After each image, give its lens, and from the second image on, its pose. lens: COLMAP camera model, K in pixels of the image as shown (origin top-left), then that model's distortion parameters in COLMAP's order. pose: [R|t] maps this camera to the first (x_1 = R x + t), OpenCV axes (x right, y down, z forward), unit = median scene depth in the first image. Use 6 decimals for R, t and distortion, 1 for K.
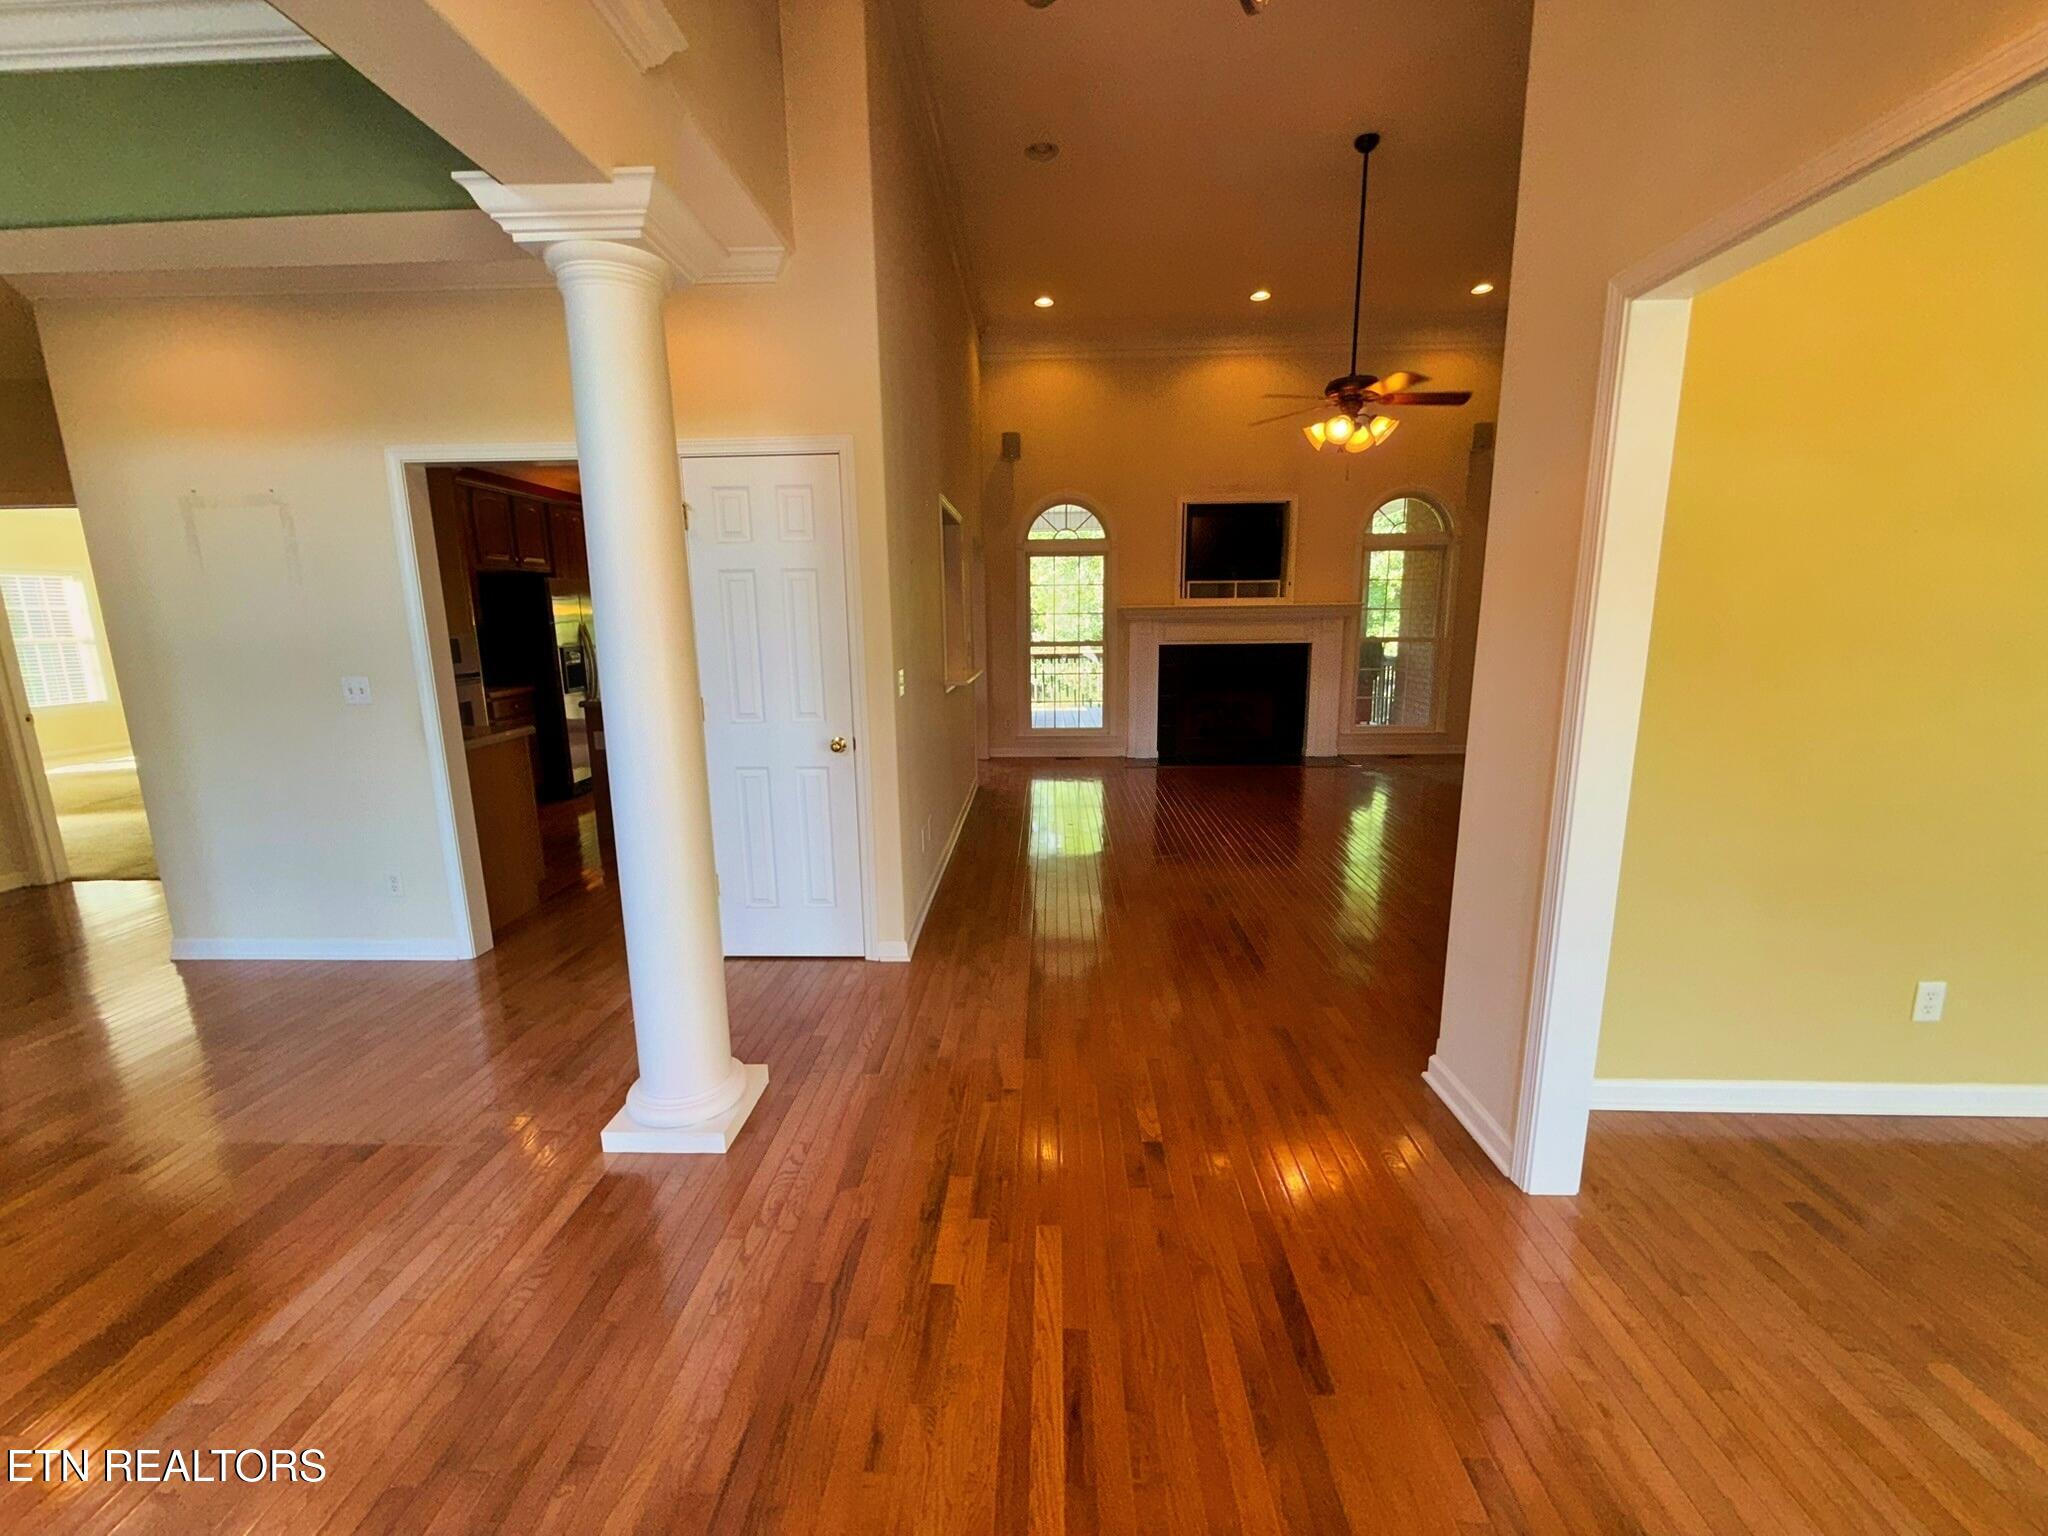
lens RADIAL K [[823.2, 0, 1024.0], [0, 823.2, 768.0], [0, 0, 1]] dist [0.000398, -0.000299]
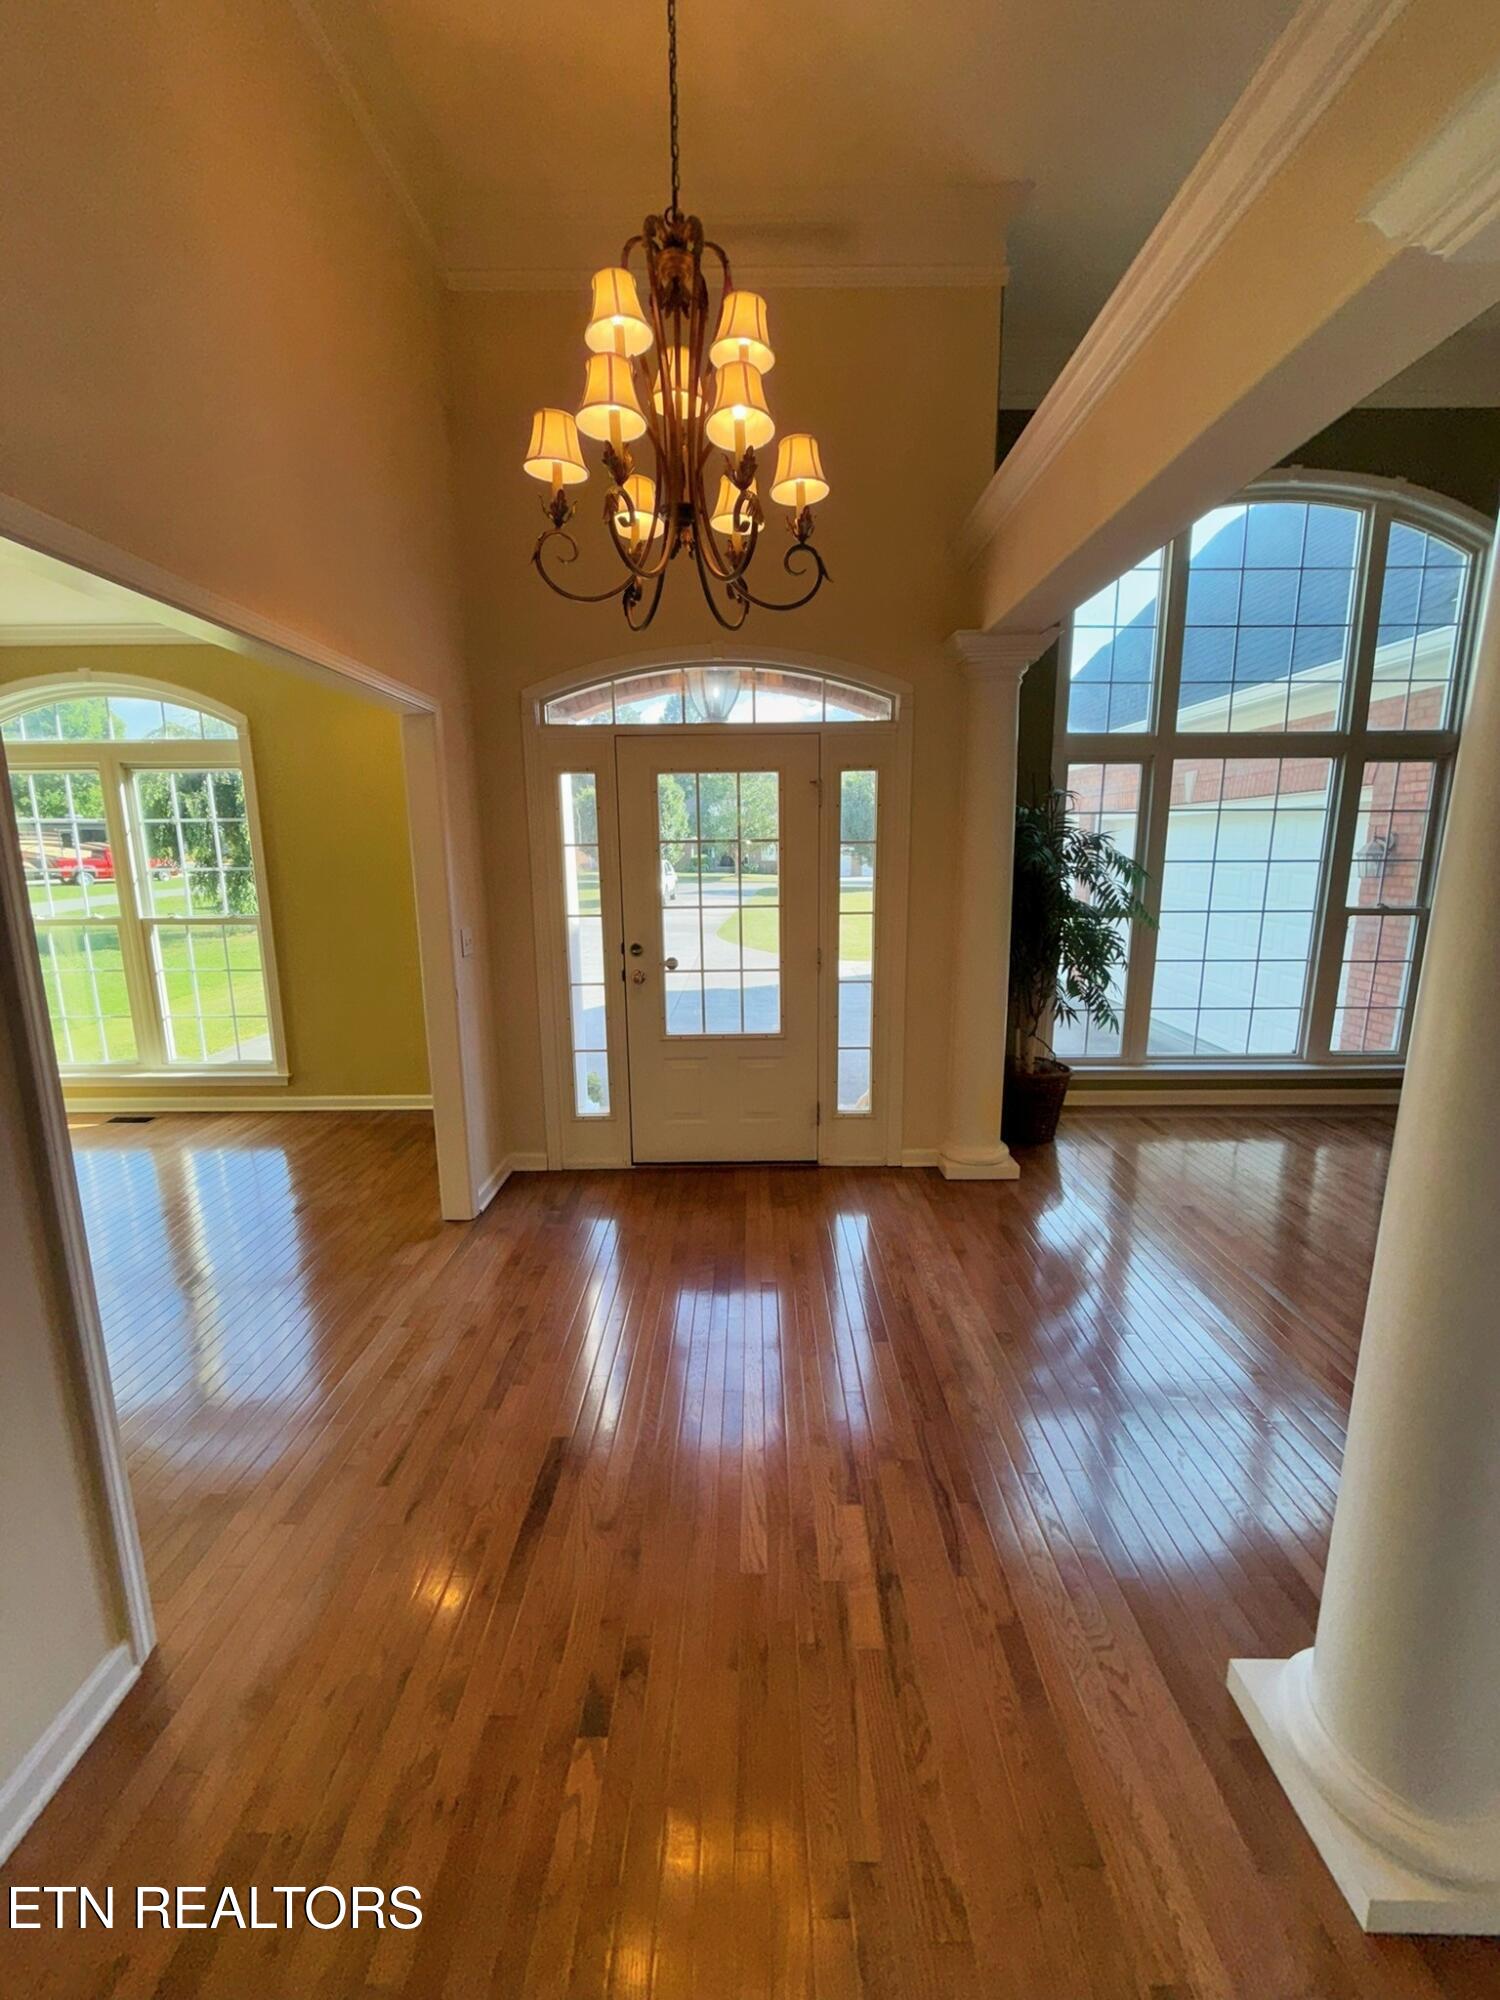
lens RADIAL K [[803.9, 0, 750.0], [0, 803.9, 1000.0], [0, 0, 1]] dist [0.000398, -0.000299]
pose [[-0.999133, 0.028640, -0.030226, 0.031293], [0.015484, 0.929376, 0.368809, -0.263102], [0.038654, 0.368021, -0.929014, 1.175438]]
